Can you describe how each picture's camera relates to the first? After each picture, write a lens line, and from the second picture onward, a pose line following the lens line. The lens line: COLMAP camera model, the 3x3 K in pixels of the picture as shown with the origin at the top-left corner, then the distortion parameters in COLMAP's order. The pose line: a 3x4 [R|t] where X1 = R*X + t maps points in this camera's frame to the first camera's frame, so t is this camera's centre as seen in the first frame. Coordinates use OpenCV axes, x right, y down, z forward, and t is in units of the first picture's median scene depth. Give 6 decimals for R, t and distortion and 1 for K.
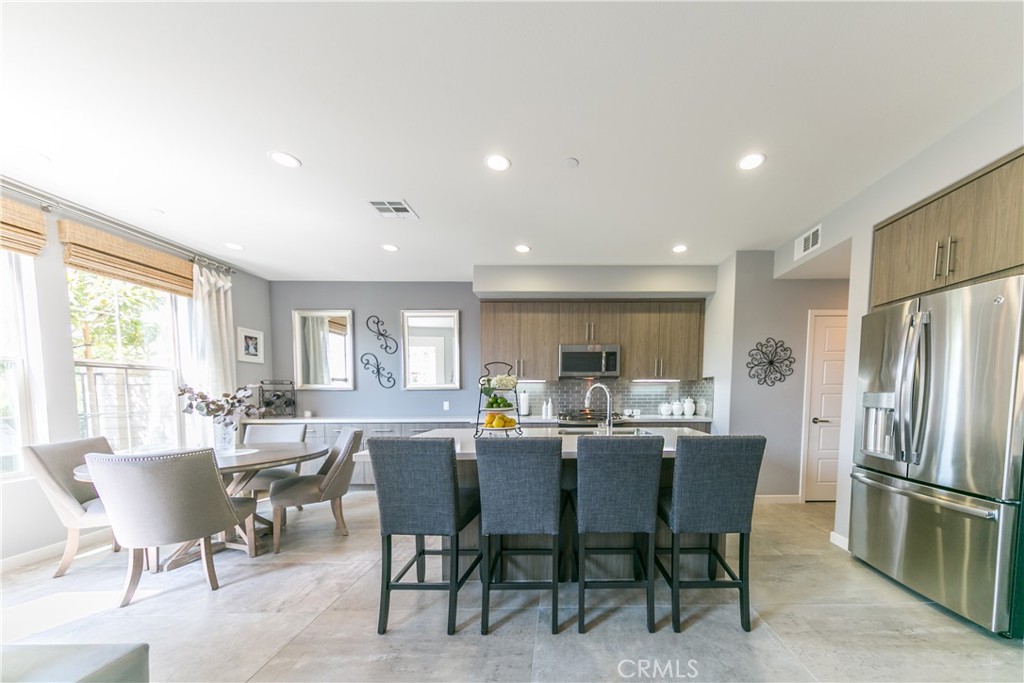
lens RADIAL K [[348.5, 0, 562.6], [0, 348.5, 404.7], [0, 0, 1]] dist [0.010774, 0.000032]
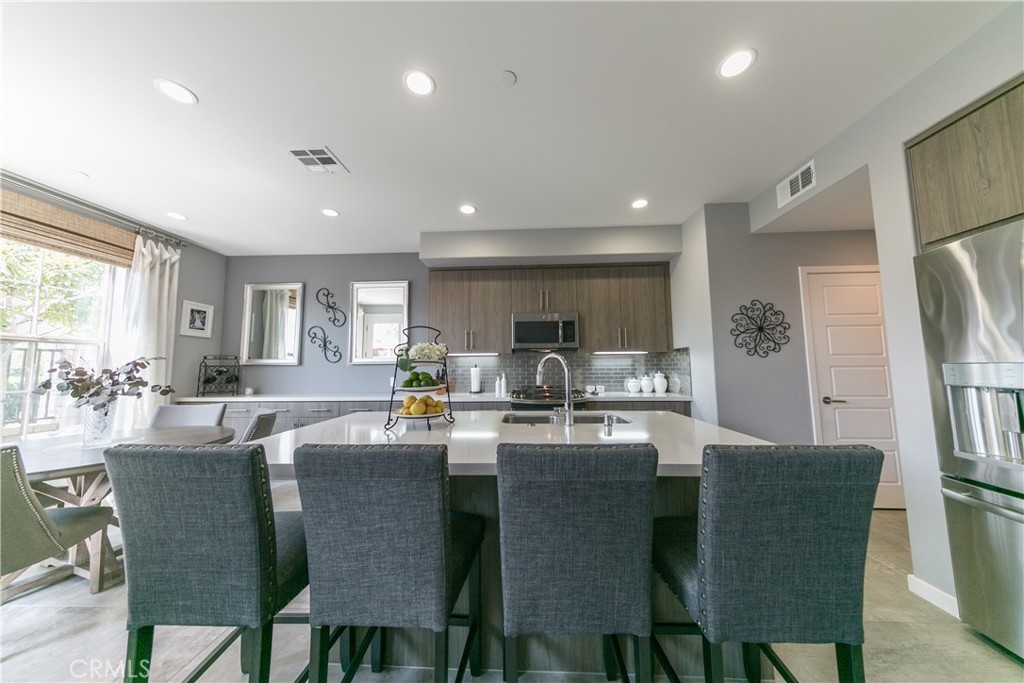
lens RADIAL K [[321.1, 0, 518.2], [0, 321.1, 336.2], [0, 0, 1]] dist [0.000451, 0.000132]
pose [[0.998777, -0.008219, -0.048764, 0.046439], [0.001778, 0.991423, -0.130682, -0.003975], [0.049420, 0.130436, 0.990224, 0.167100]]
